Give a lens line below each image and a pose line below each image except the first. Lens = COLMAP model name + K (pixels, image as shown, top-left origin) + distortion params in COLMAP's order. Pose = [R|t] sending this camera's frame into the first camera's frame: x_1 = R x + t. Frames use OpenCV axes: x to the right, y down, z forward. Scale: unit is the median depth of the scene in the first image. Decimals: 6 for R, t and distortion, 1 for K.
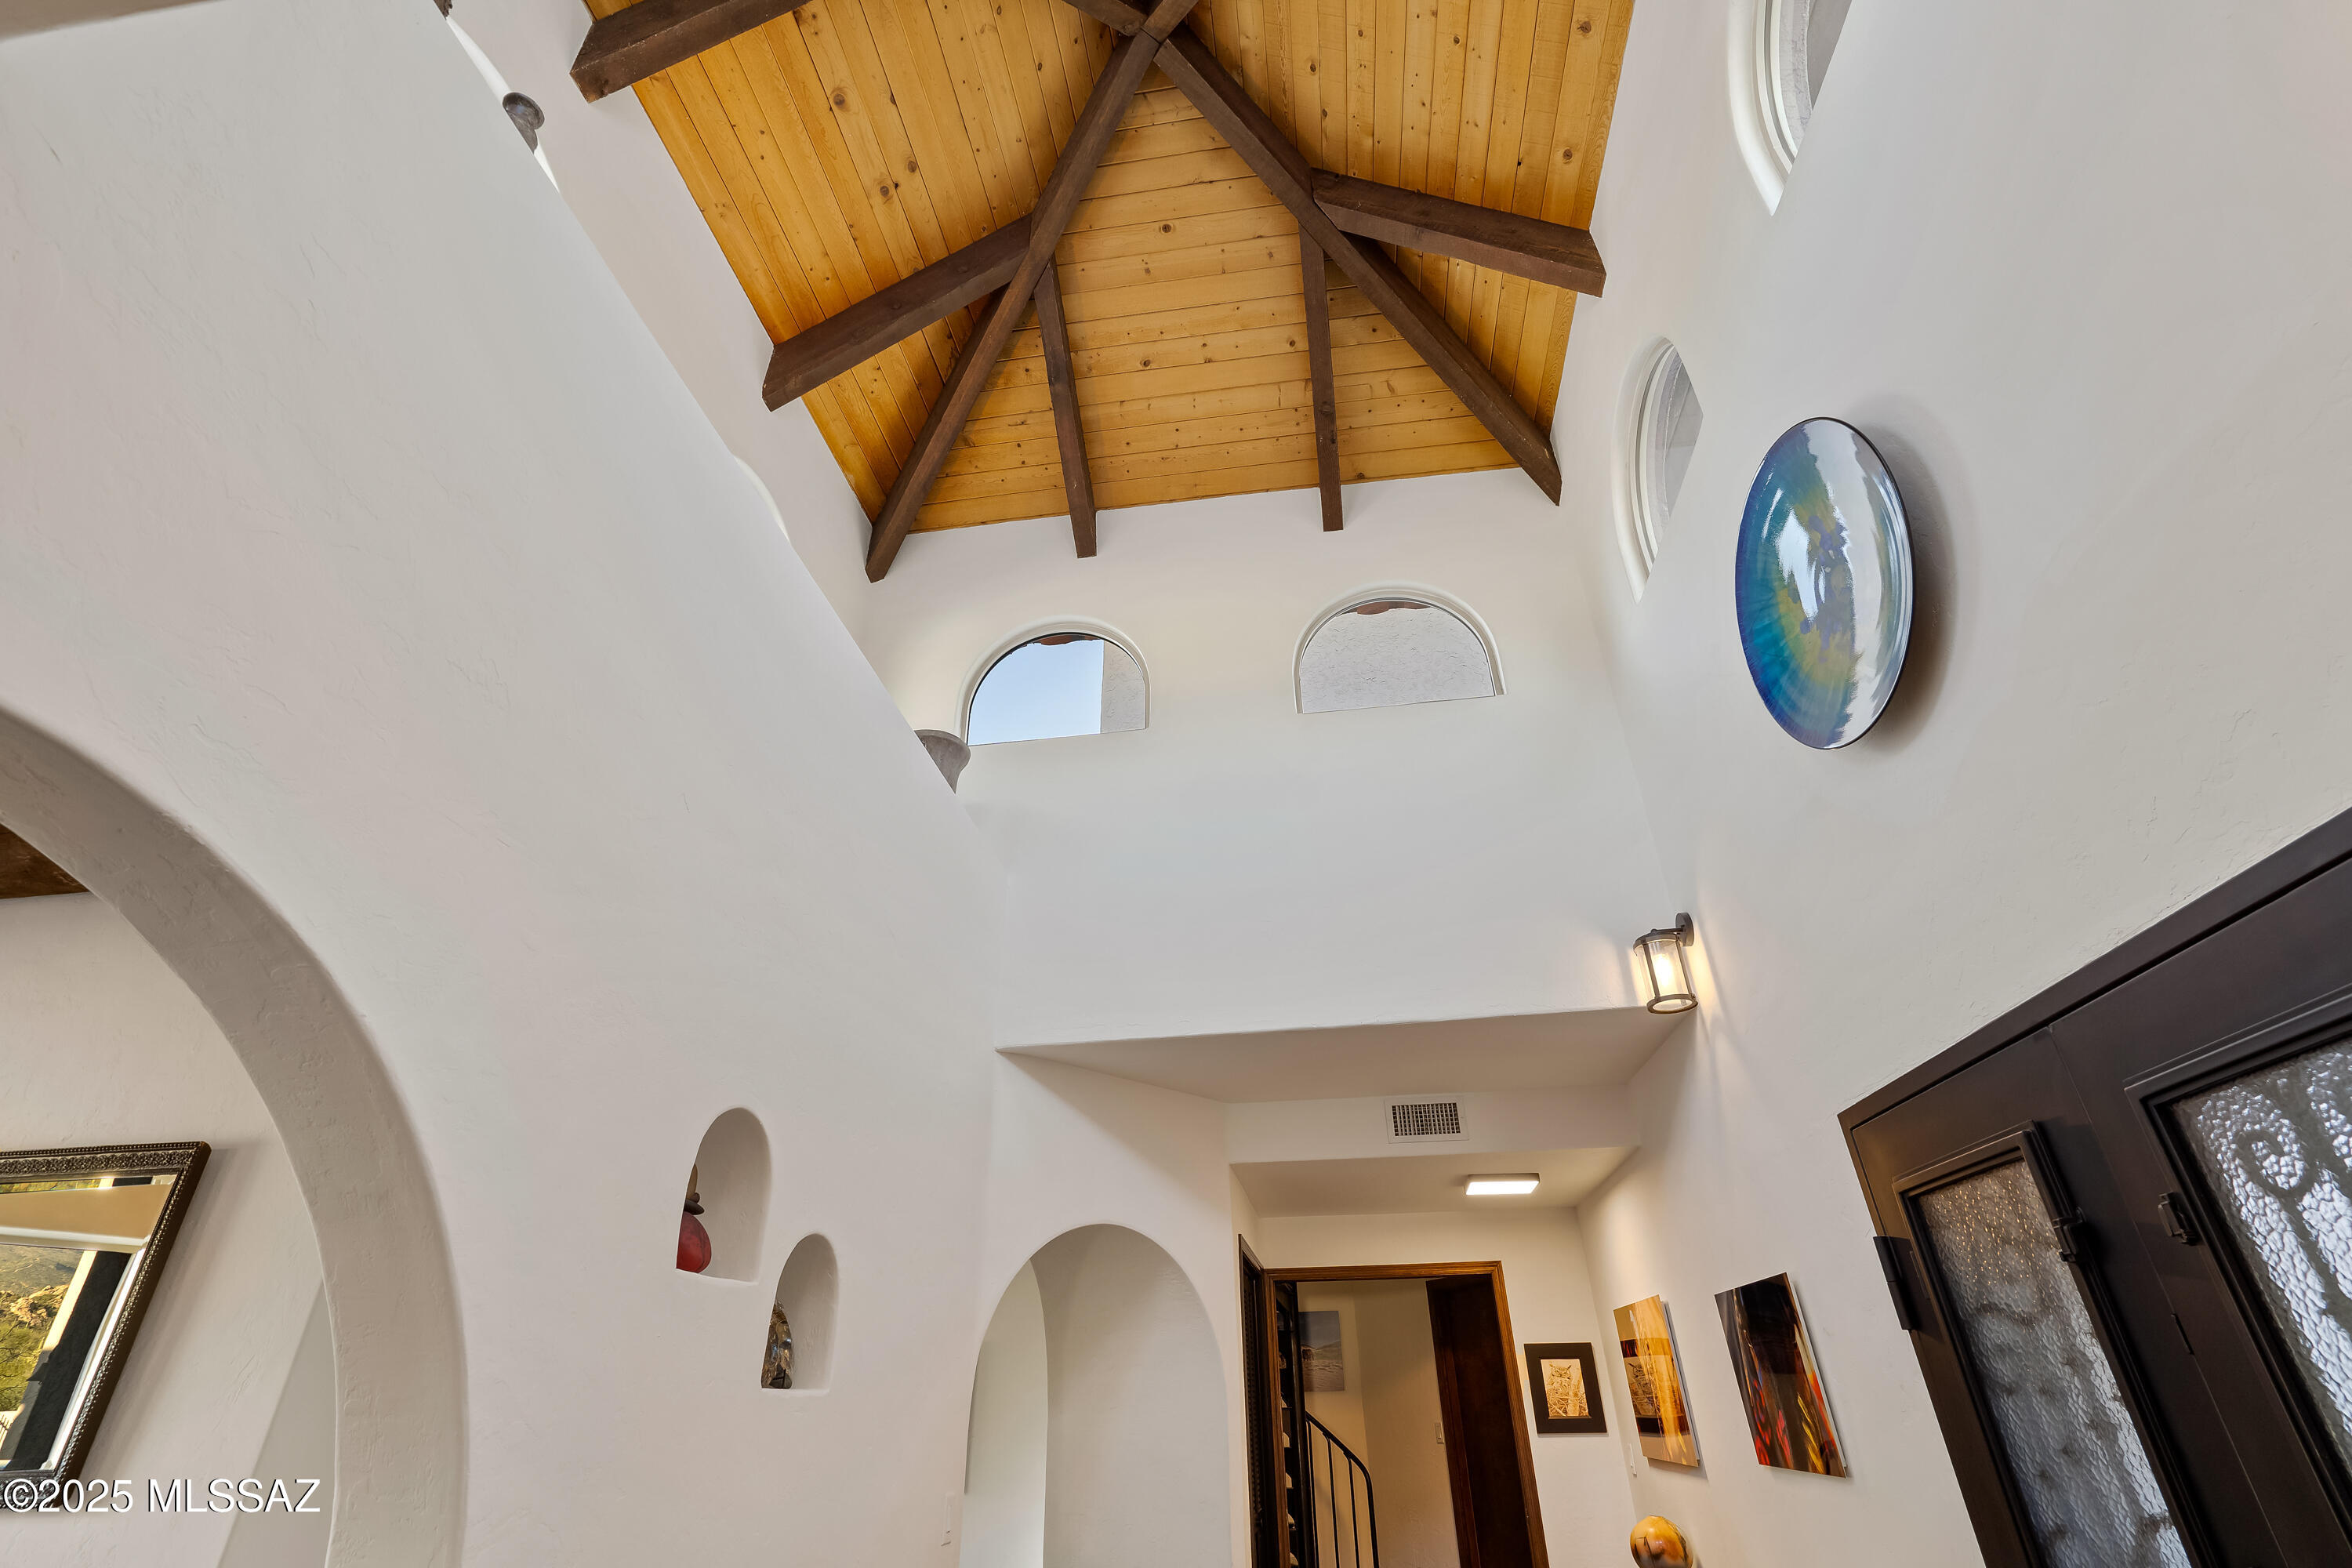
lens RADIAL K [[1057.3, 0, 1174.9], [0, 1057.3, 794.6], [0, 0, 1]] dist [-0.003137, 0.000390]
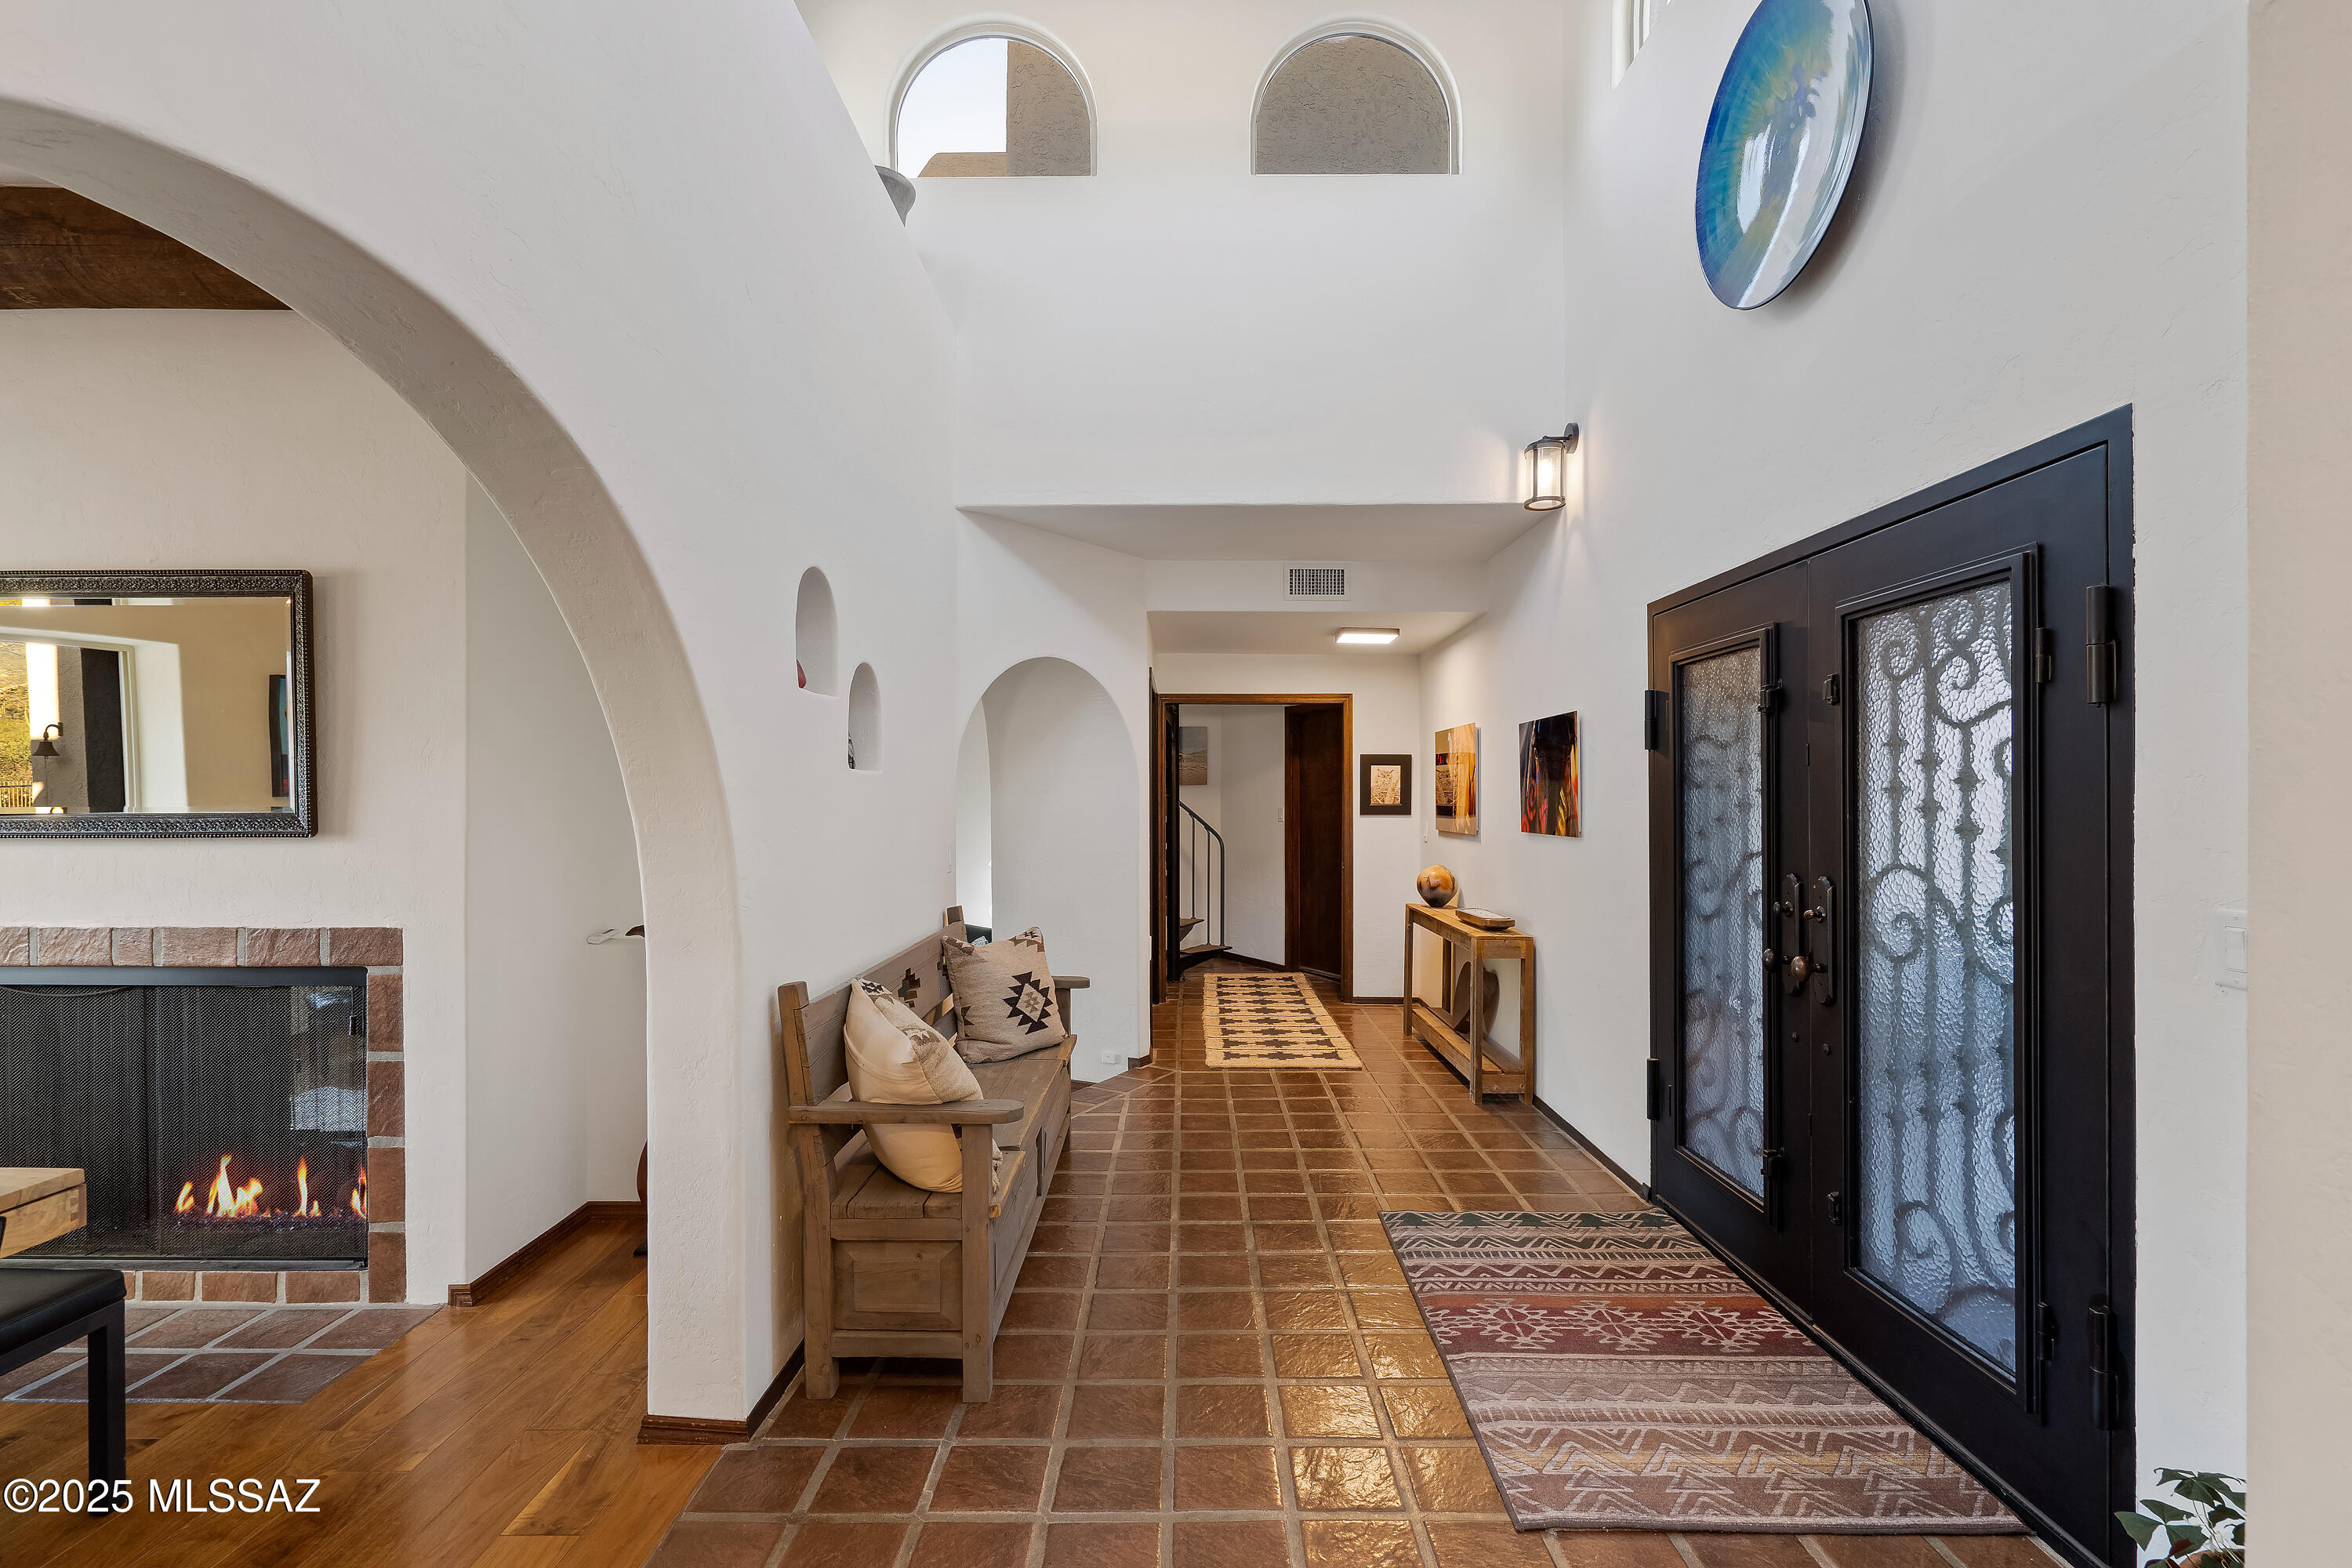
lens RADIAL K [[1057.3, 0, 1174.9], [0, 1057.3, 794.6], [0, 0, 1]] dist [-0.003137, 0.000390]
pose [[0.990019, 0.015987, 0.140024, -0.107552], [-0.083525, 0.866818, 0.491580, -0.070297], [-0.113516, -0.498369, 0.859502, -0.145598]]
